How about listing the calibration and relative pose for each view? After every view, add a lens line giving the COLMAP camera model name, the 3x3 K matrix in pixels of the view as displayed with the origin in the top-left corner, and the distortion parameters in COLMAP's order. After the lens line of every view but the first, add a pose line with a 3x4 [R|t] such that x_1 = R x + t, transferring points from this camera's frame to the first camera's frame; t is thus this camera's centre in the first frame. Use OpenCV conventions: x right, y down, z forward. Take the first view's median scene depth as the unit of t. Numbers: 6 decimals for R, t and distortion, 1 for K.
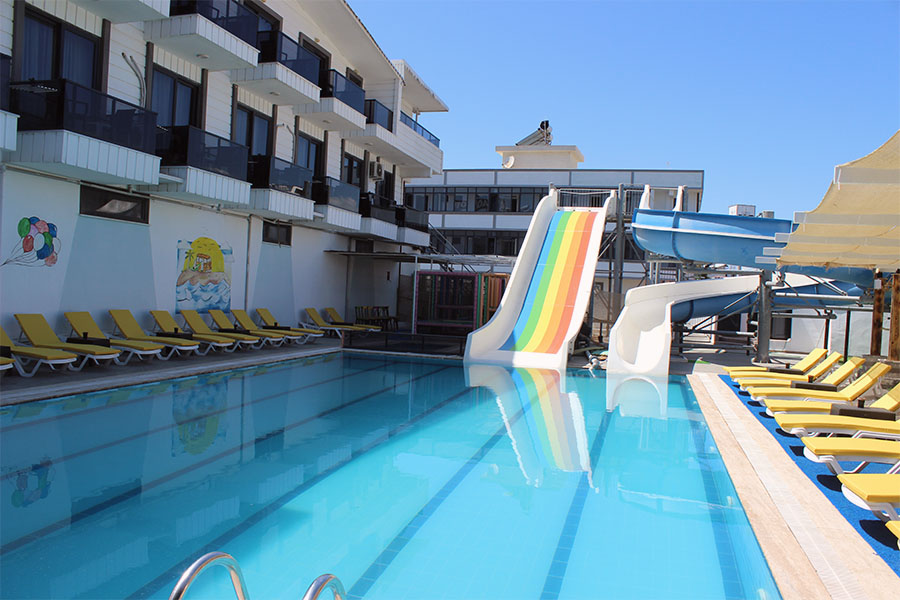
lens RADIAL K [[741.1, 0, 440.4], [0, 741.1, 302.1], [0, 0, 1]] dist [-0.164525, 0.145940]
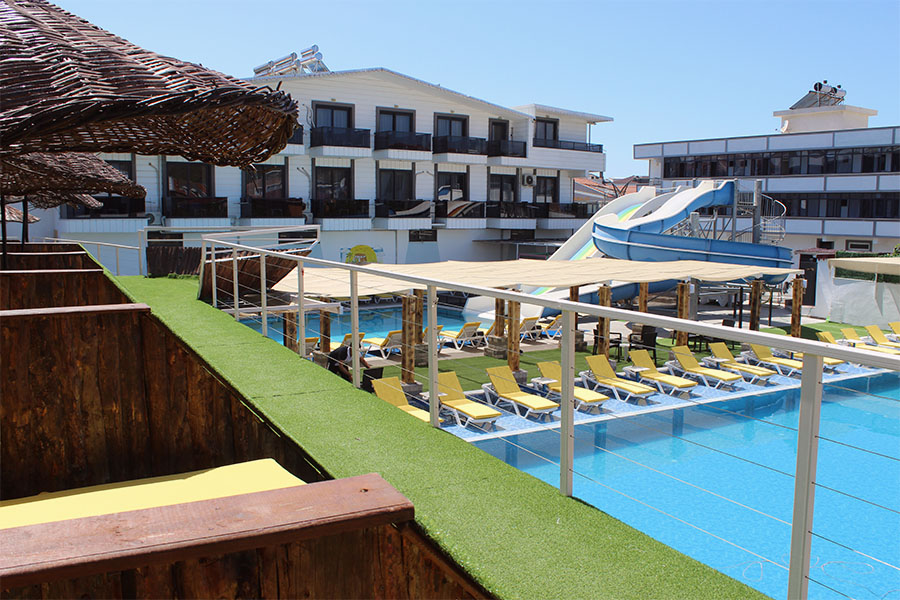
lens RADIAL K [[798.1, 0, 449.5], [0, 798.1, 314.8], [0, 0, 1]] dist [-0.141062, 0.127403]
pose [[0.801815, 0.036617, -0.596449, 0.914803], [0.018901, 0.996067, 0.086559, -0.065962], [0.597273, -0.080678, 0.797970, -0.458708]]
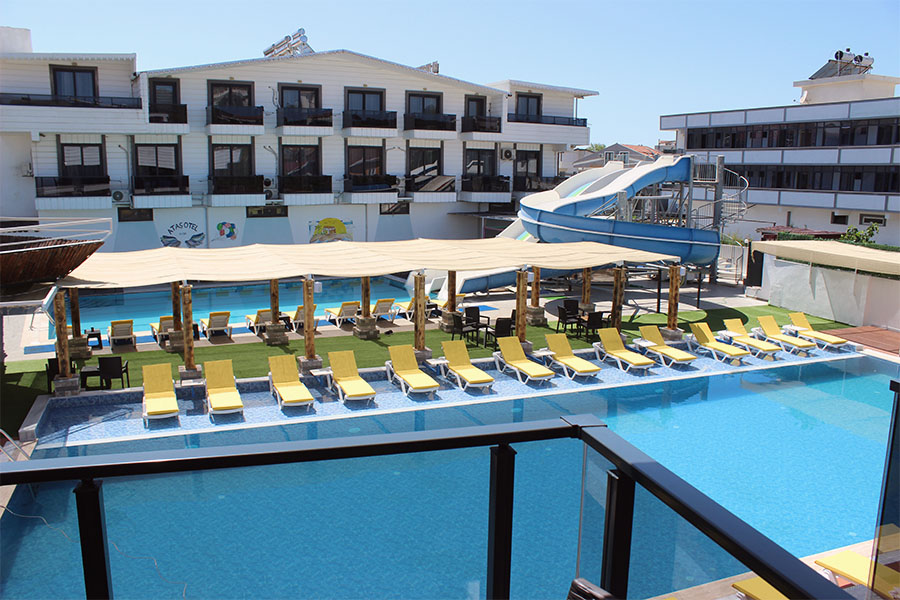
lens RADIAL K [[741.1, 0, 439.5], [0, 741.1, 306.2], [0, 0, 1]] dist [-0.164525, 0.145940]
pose [[0.703497, 0.085520, -0.705534, 1.113570], [0.012106, 0.991148, 0.132211, -0.090922], [0.710595, -0.101551, 0.696234, -0.207839]]
